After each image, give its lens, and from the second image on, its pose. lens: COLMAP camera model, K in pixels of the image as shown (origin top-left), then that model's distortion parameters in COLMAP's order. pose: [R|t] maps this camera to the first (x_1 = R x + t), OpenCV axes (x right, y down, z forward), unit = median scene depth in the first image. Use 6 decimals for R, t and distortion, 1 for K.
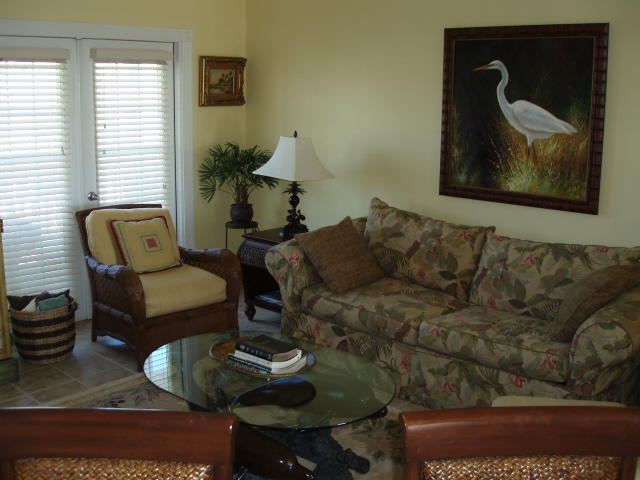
lens RADIAL K [[722.6, 0, 319.2], [0, 722.6, 236.9], [0, 0, 1]] dist [-0.163550, 0.034293]
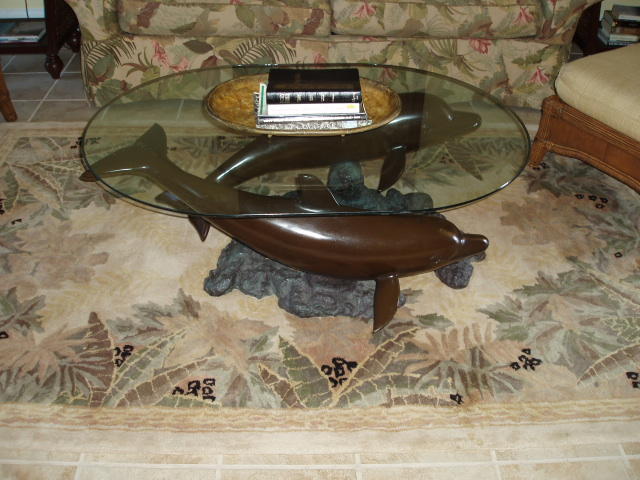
lens RADIAL K [[722.6, 0, 319.2], [0, 722.6, 236.9], [0, 0, 1]] dist [-0.163550, 0.034293]
pose [[0.716363, -0.407320, 0.566493, -0.339285], [0.126719, 0.874361, 0.468439, -0.012802], [-0.686124, -0.263788, 0.677975, 0.404818]]
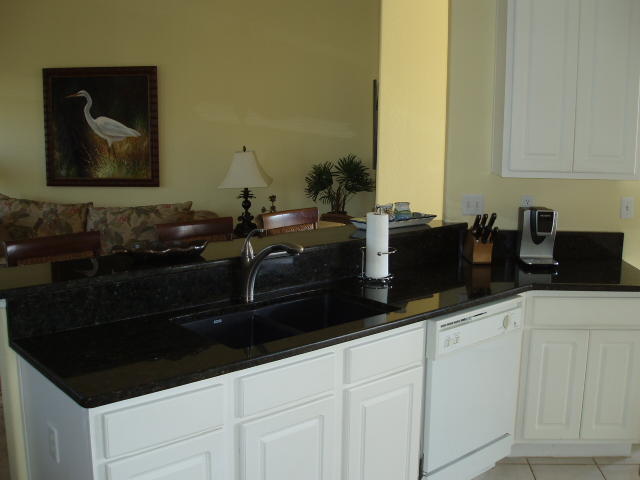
lens RADIAL K [[722.6, 0, 319.2], [0, 722.6, 236.9], [0, 0, 1]] dist [-0.163550, 0.034293]
pose [[0.779444, -0.108655, 0.616977, -0.303882], [0.127090, 0.991791, 0.014108, 0.095699], [-0.613445, 0.067415, 0.786855, -0.438728]]
